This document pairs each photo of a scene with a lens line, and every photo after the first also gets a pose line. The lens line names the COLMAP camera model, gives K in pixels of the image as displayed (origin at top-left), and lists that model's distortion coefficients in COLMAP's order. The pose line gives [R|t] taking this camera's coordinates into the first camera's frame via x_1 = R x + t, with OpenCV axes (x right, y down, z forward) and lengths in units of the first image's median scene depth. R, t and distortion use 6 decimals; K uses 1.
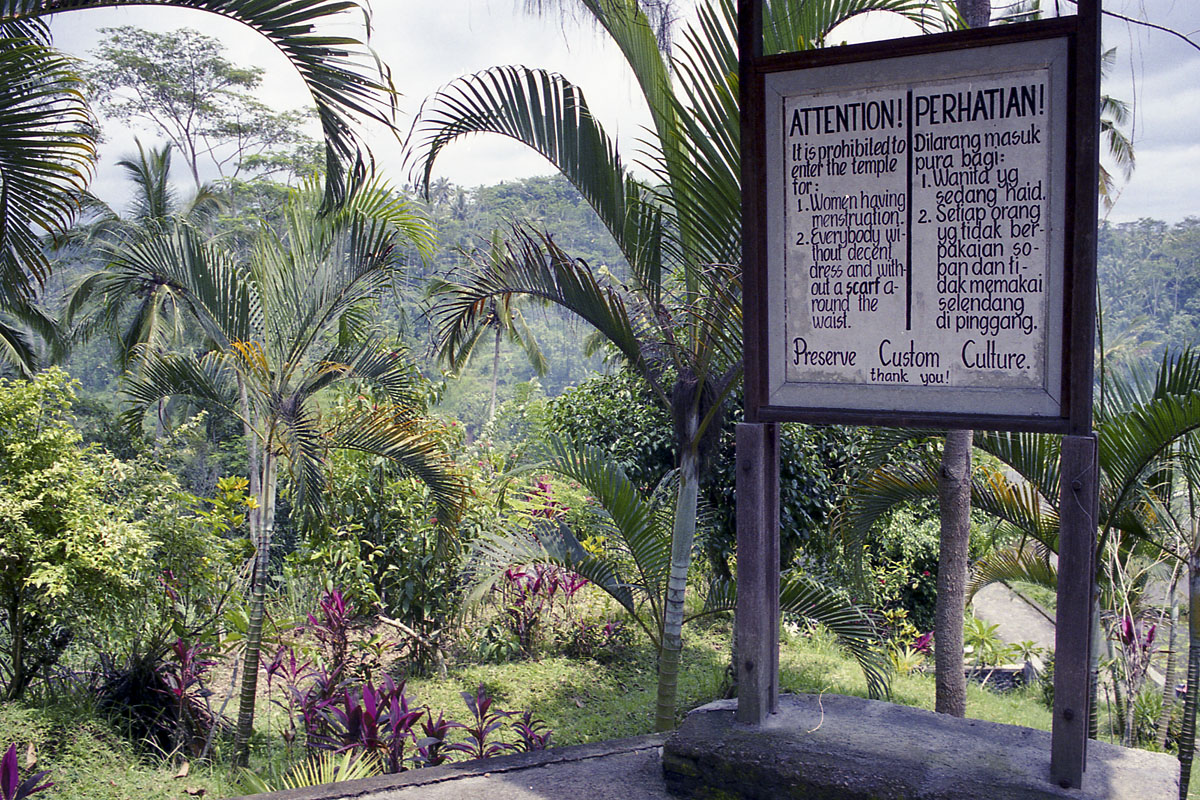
lens RADIAL K [[997.8, 0, 602.0], [0, 997.8, 446.4], [0, 0, 1]] dist [0.045721, -0.156475]
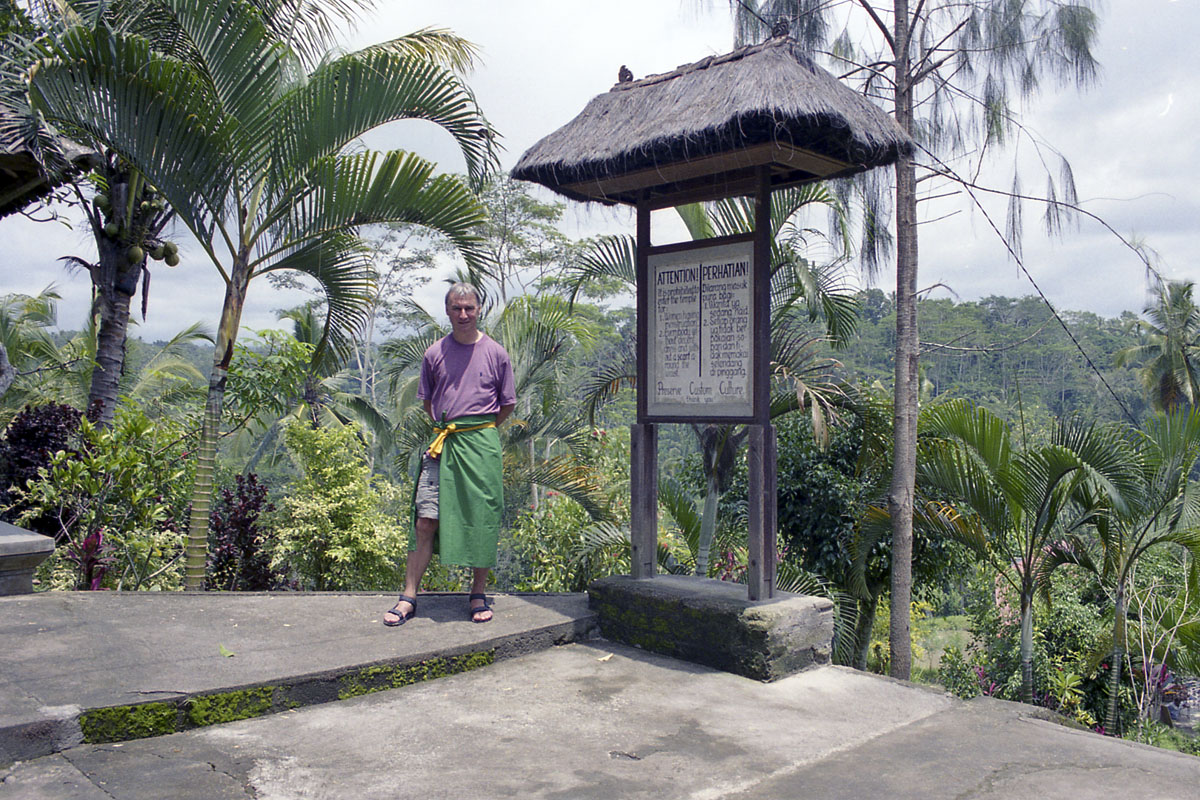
lens RADIAL K [[997.8, 0, 602.0], [0, 997.8, 446.4], [0, 0, 1]] dist [0.045721, -0.156475]
pose [[0.958142, 0.031231, -0.284584, 0.555943], [-0.062299, 0.992956, -0.100780, 0.194550], [0.279432, 0.114290, 0.953339, -0.791961]]
